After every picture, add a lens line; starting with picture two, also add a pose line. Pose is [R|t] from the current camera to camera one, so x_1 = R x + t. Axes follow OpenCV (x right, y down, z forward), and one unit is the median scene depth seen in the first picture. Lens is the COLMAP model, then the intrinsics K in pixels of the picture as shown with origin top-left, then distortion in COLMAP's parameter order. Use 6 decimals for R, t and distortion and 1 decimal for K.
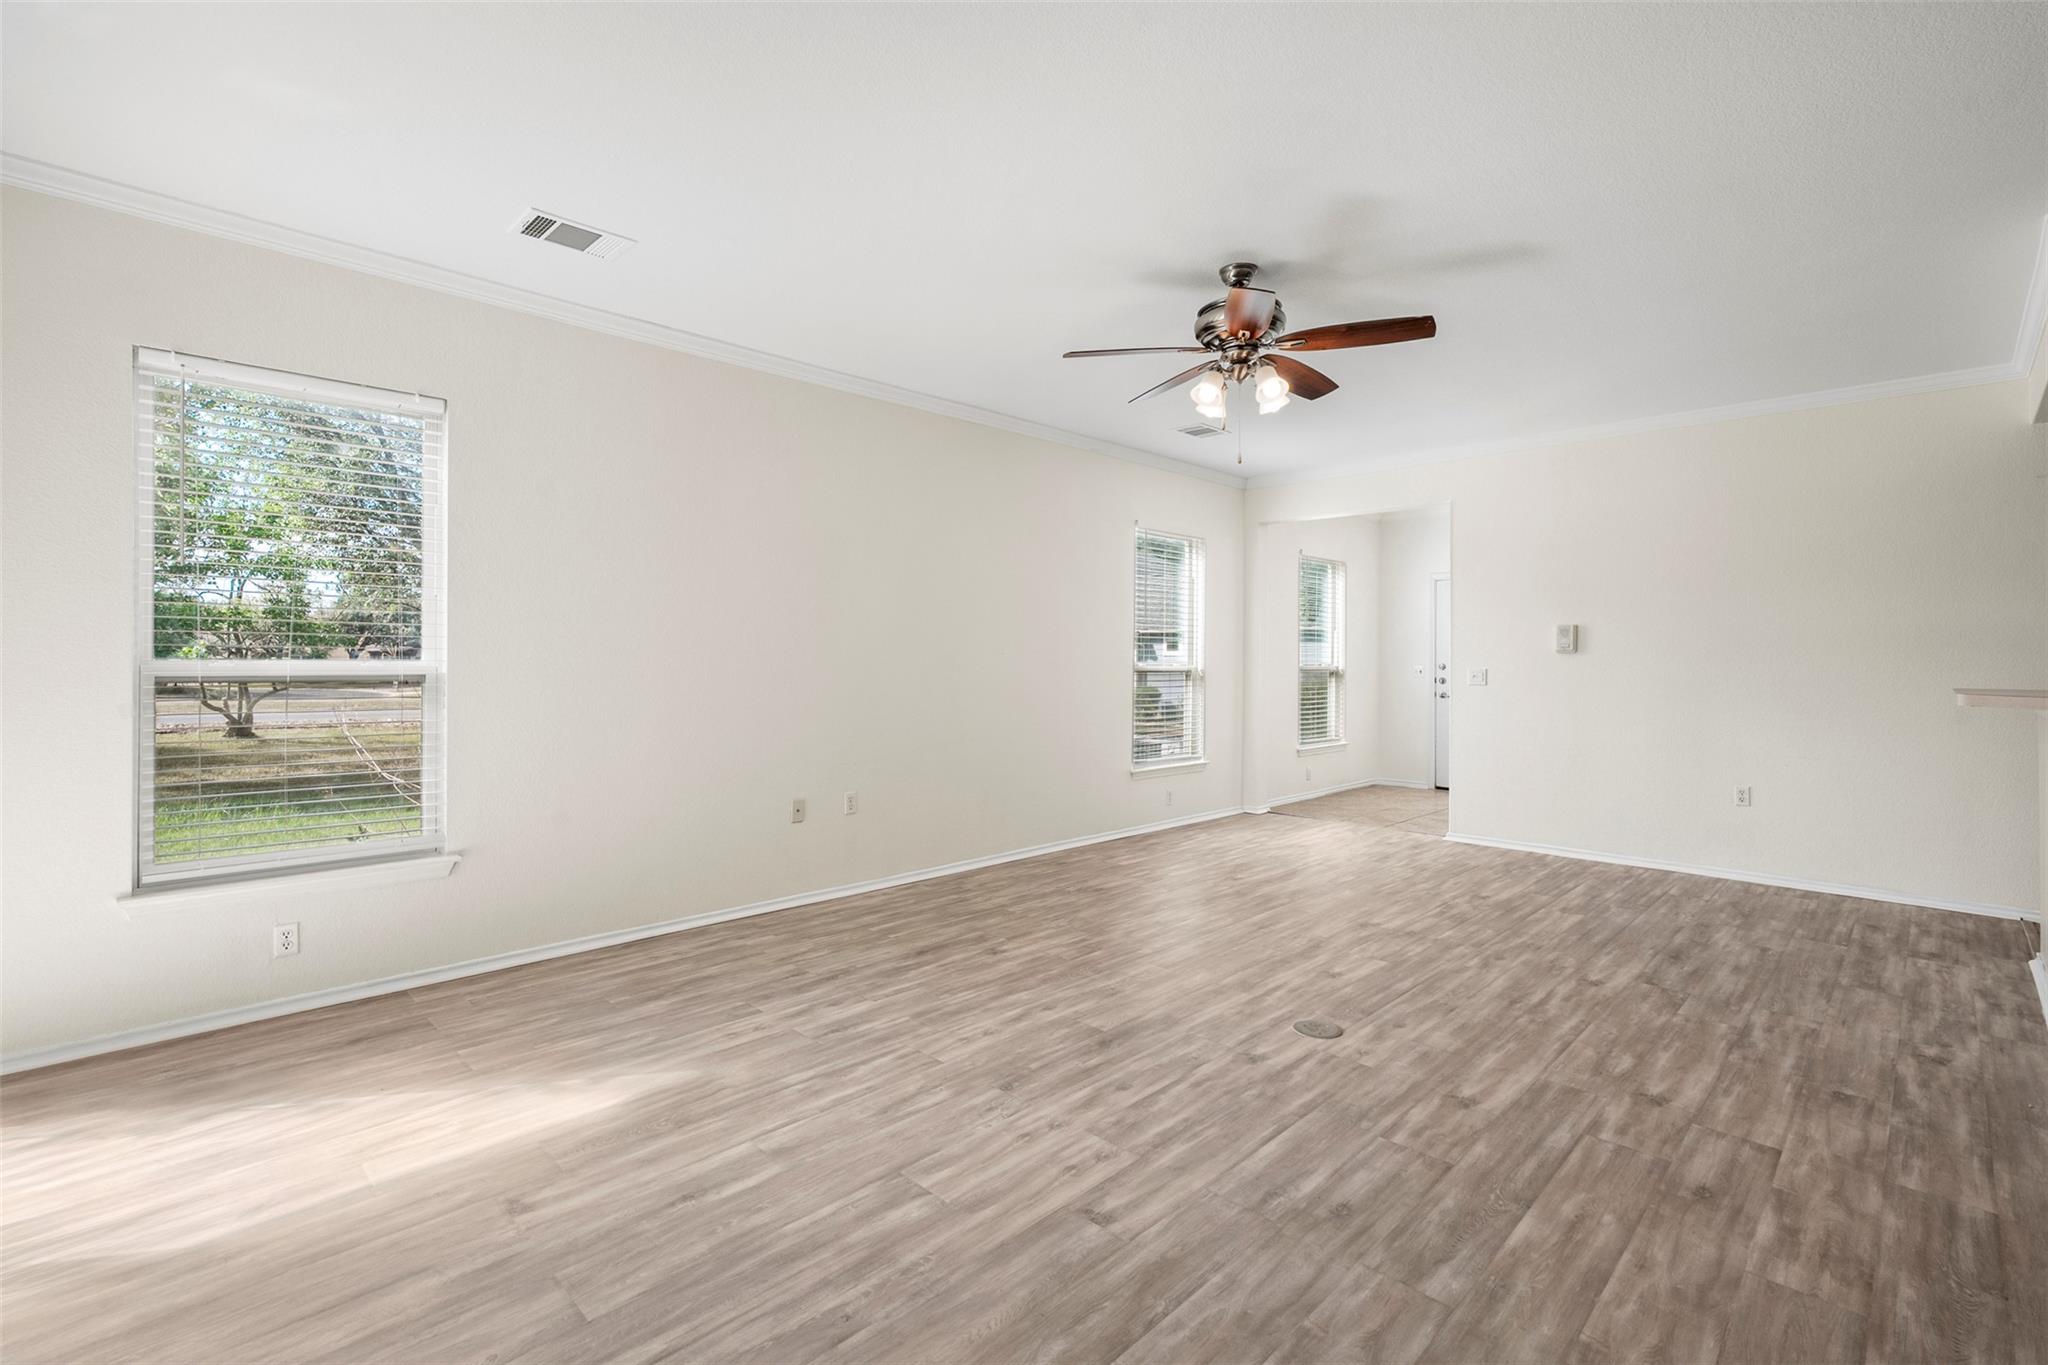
lens RADIAL K [[927.8, 0, 1025.8], [0, 927.8, 672.1], [0, 0, 1]] dist [-0.004636, 0.001292]
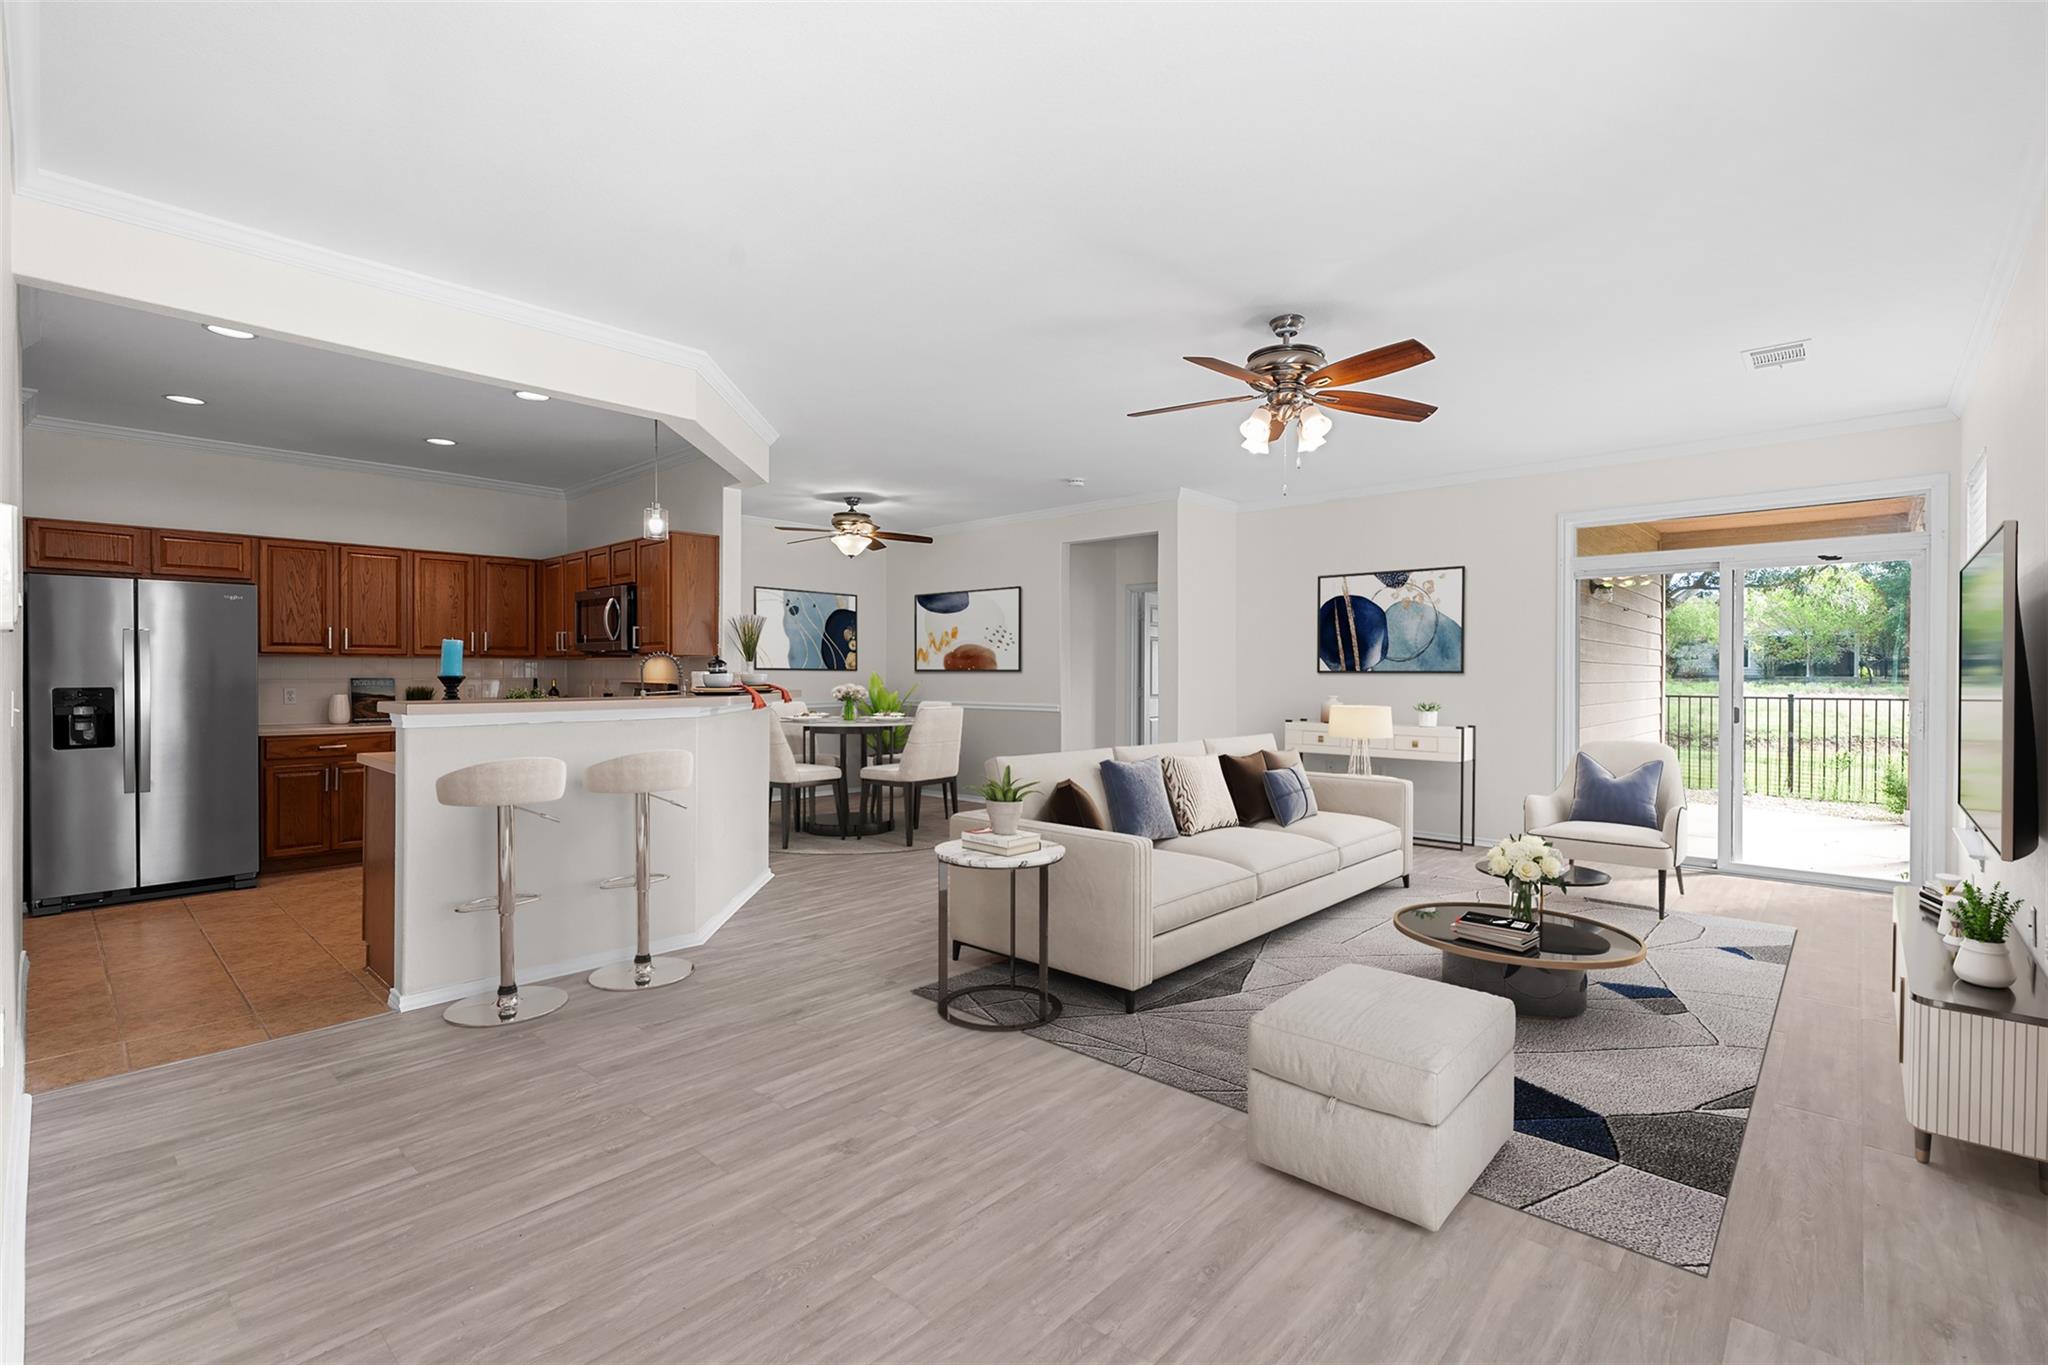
lens RADIAL K [[927.8, 0, 1035.2], [0, 927.8, 679.8], [0, 0, 1]] dist [-0.004636, 0.001292]
pose [[-0.999085, -0.003212, -0.042640, 0.700391], [-0.004074, 0.999789, 0.020151, -0.031641], [0.042567, 0.020307, -0.998887, 2.560676]]
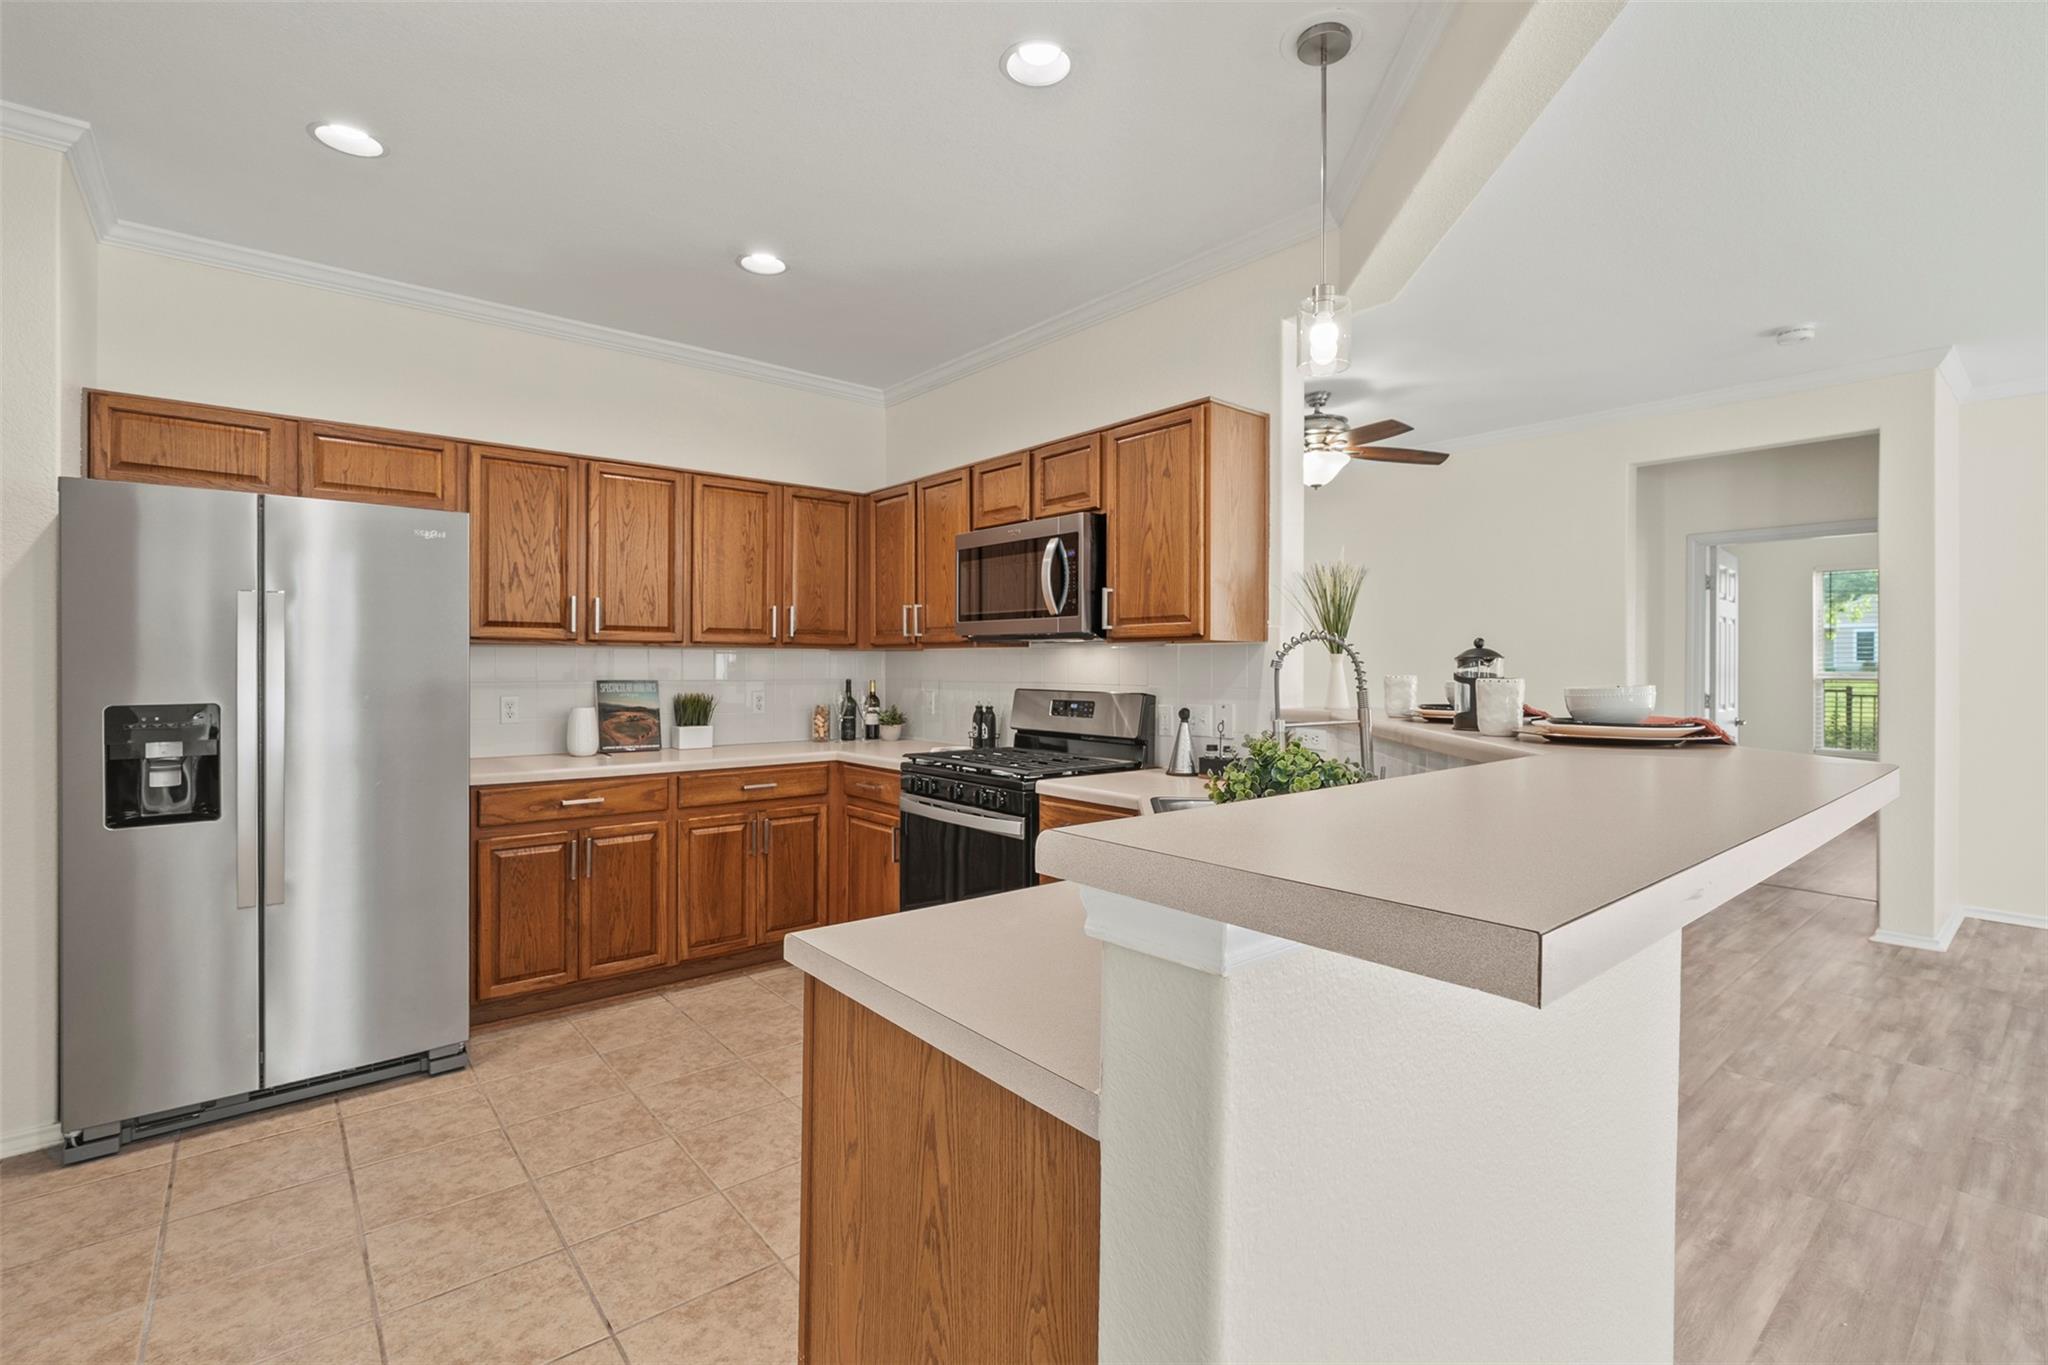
lens RADIAL K [[927.8, 0, 1023.8], [0, 927.8, 667.8], [0, 0, 1]] dist [-0.004636, 0.001292]
pose [[-0.995971, -0.005749, 0.089487, 1.495170], [-0.004278, 0.999853, 0.016626, -0.028102], [-0.089569, 0.016176, -0.995849, 1.582122]]
